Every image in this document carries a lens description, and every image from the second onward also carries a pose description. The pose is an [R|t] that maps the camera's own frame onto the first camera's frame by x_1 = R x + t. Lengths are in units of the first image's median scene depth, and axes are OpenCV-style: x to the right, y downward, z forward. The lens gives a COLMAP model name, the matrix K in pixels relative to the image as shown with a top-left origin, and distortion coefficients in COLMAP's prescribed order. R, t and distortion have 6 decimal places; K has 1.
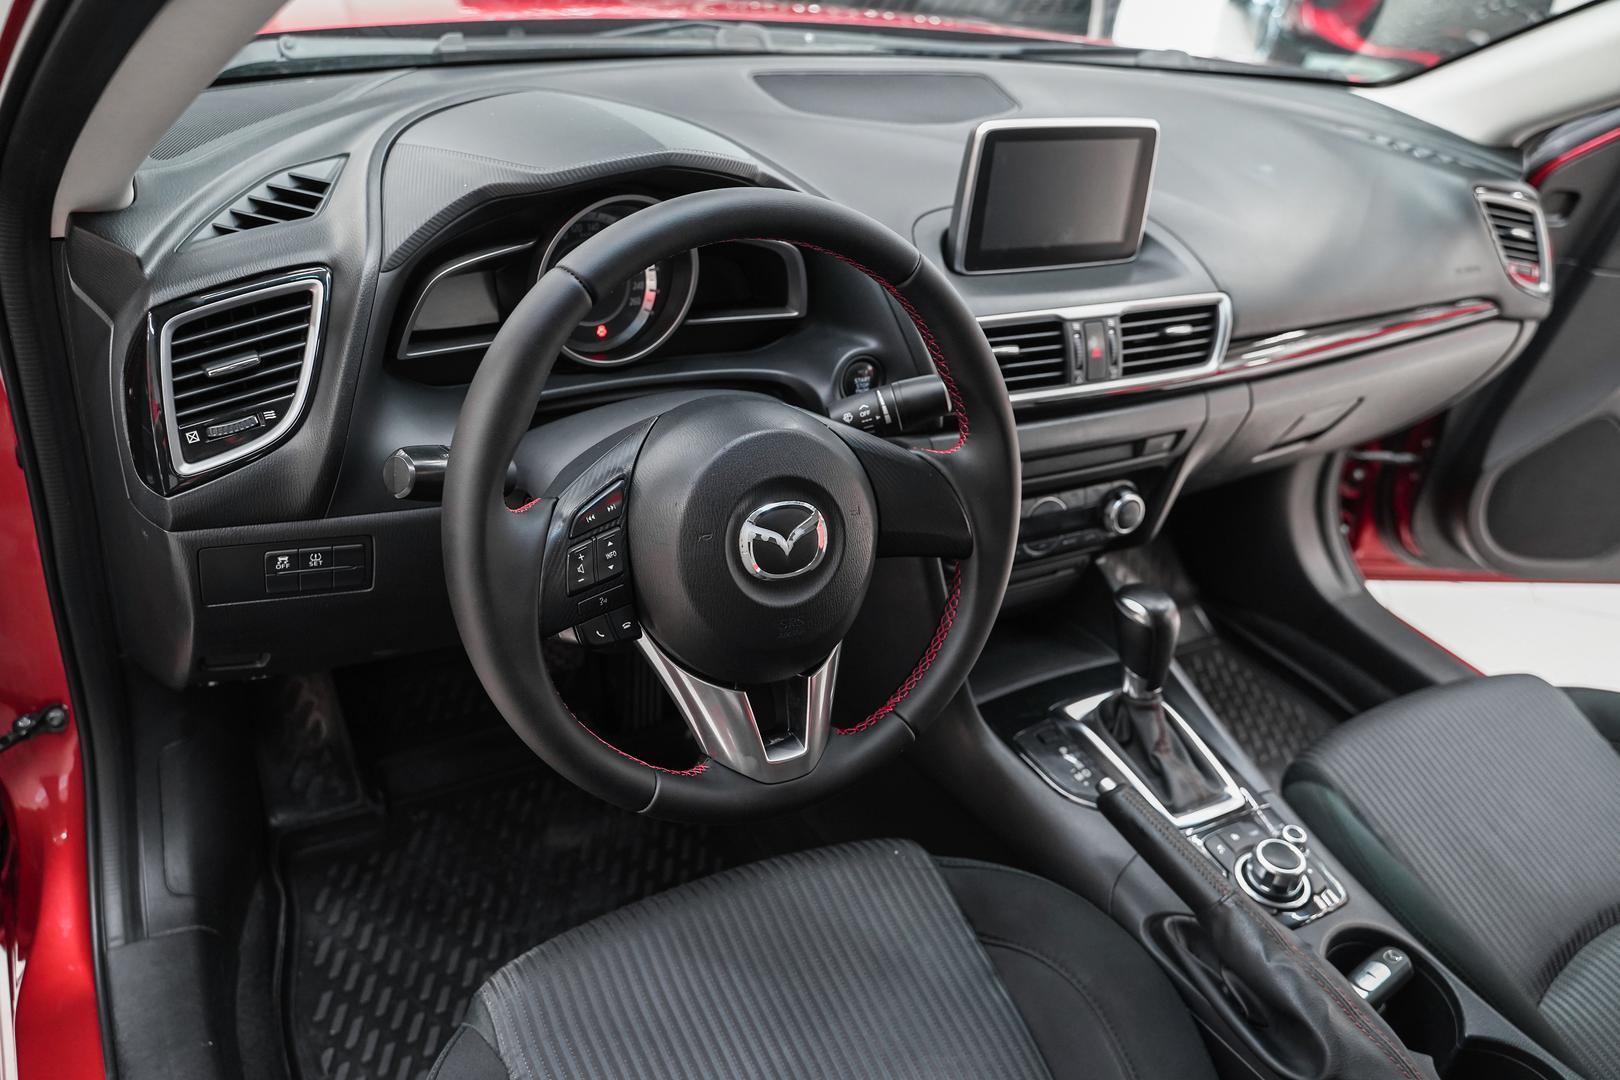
lens RADIAL K [[1289.1, 0, 799.7], [0, 1289.1, 539.1], [0, 0, 1]] dist [-0.032972, 0.022143]
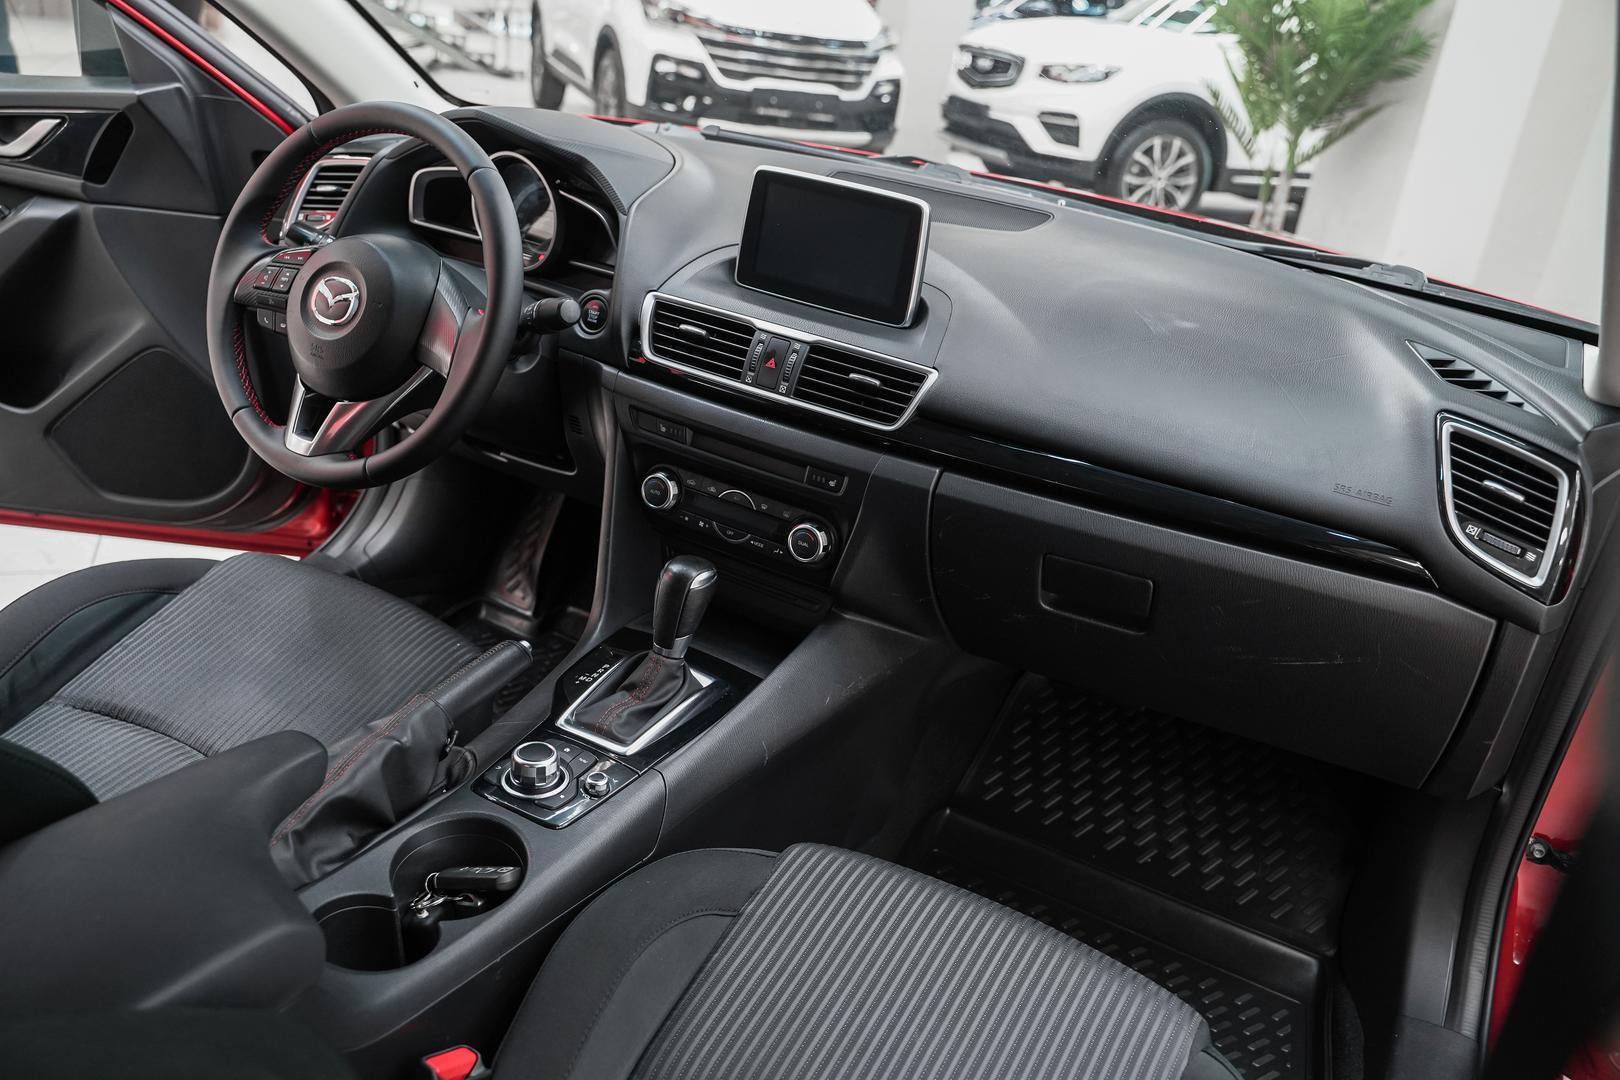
lens RADIAL K [[1289.1, 0, 813.2], [0, 1289.1, 540.6], [0, 0, 1]] dist [-0.032972, 0.022143]
pose [[0.533141, 0.300129, -0.791001, 1.179676], [-0.496018, 0.868299, -0.004862, -0.019910], [0.685366, 0.394943, 0.611795, 0.370920]]
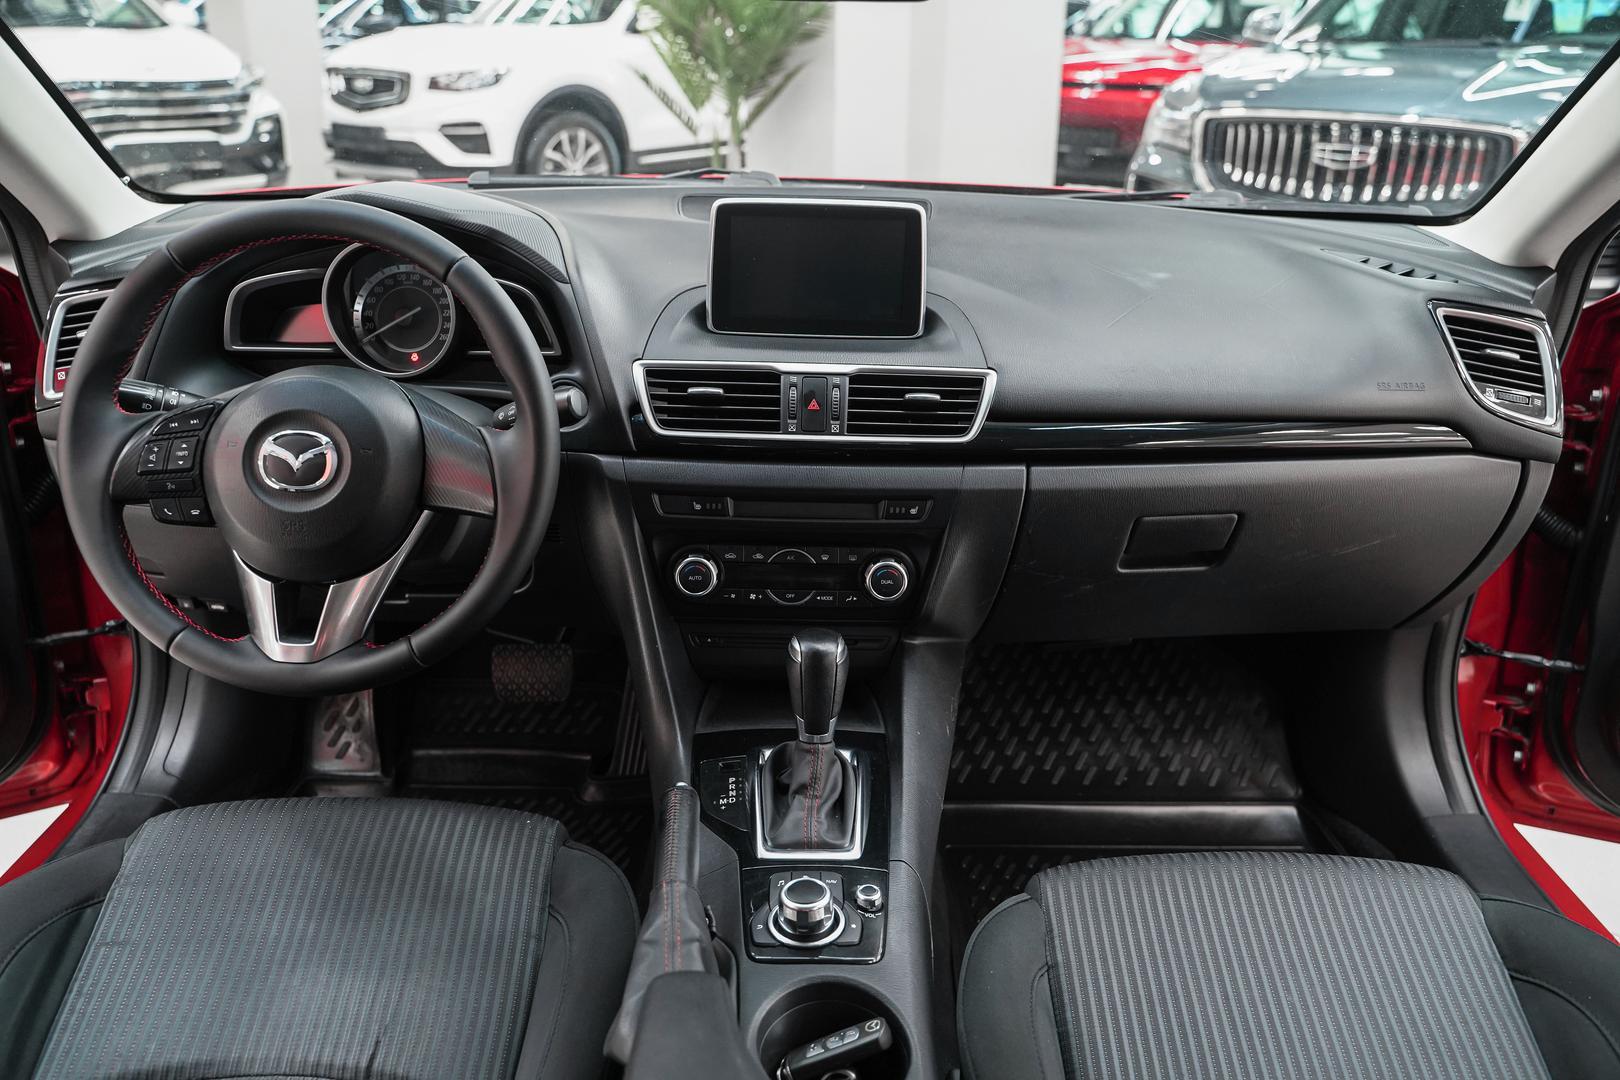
lens RADIAL K [[1289.1, 0, 809.8], [0, 1289.1, 542.7], [0, 0, 1]] dist [-0.032972, 0.022143]
pose [[0.870625, 0.090713, -0.483512, 0.734488], [-0.185785, 0.970698, -0.152414, 0.125022], [0.455518, 0.222524, 0.861967, 0.100385]]
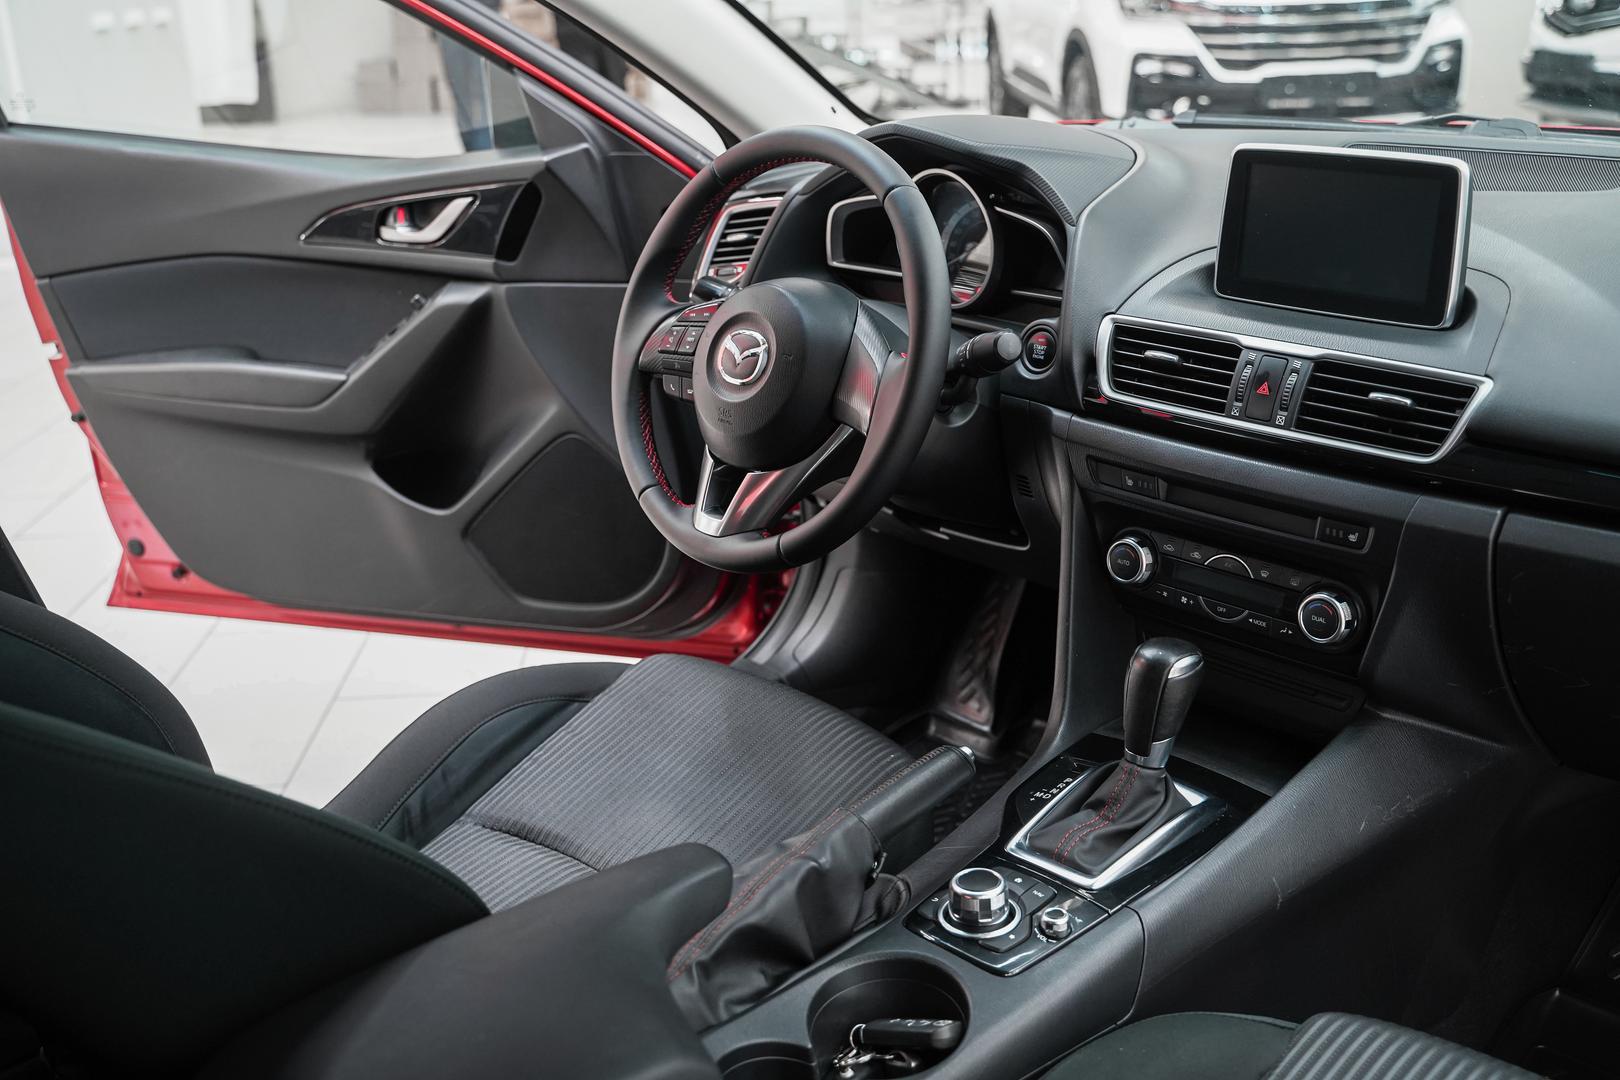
lens RADIAL K [[1598.2, 0, 804.2], [0, 1598.2, 539.2], [0, 0, 1]] dist [-0.009638, 0.000000]
pose [[0.240708, 0.219809, -0.945380, 1.202109], [-0.449052, 0.888725, 0.092301, -0.010131], [0.860472, 0.402308, 0.312629, 0.402950]]
